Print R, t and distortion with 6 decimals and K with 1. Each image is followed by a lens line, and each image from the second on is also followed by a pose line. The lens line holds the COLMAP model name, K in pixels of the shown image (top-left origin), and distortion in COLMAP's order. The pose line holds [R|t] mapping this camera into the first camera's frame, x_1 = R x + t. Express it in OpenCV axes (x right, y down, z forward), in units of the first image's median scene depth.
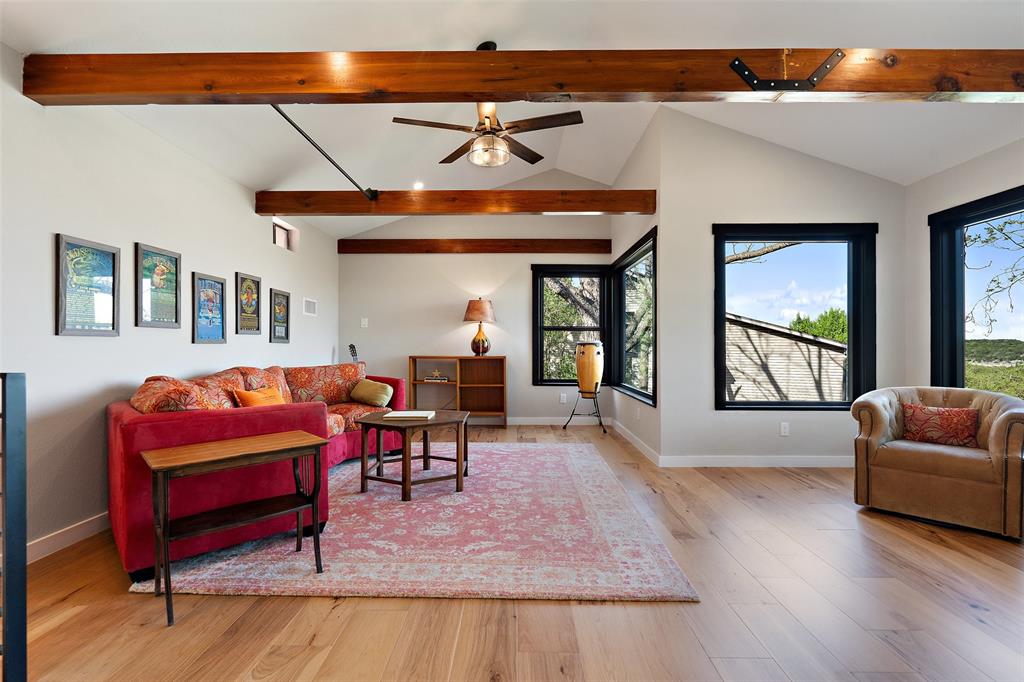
lens RADIAL K [[472.5, 0, 519.6], [0, 472.5, 343.7], [0, 0, 1]] dist [-0.011653, 0.003082]
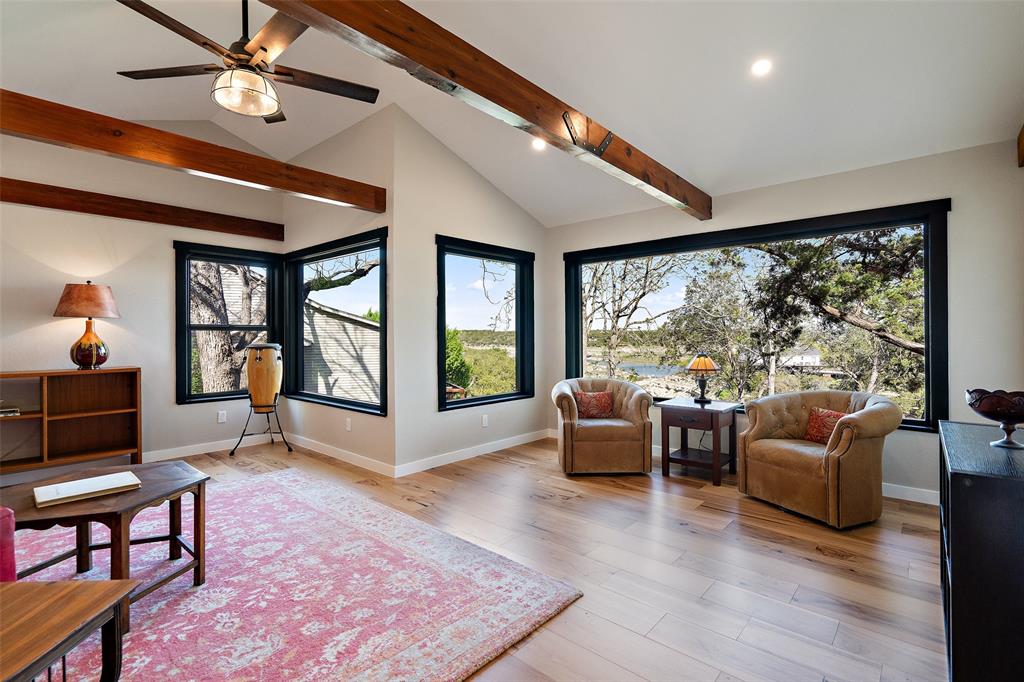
lens RADIAL K [[472.5, 0, 515.1], [0, 472.5, 334.2], [0, 0, 1]] dist [-0.011653, 0.003082]
pose [[0.661311, -0.001281, 0.750111, -0.263550], [0.000284, 0.999999, 0.001457, -0.033975], [-0.750112, -0.000750, 0.661311, 0.177099]]
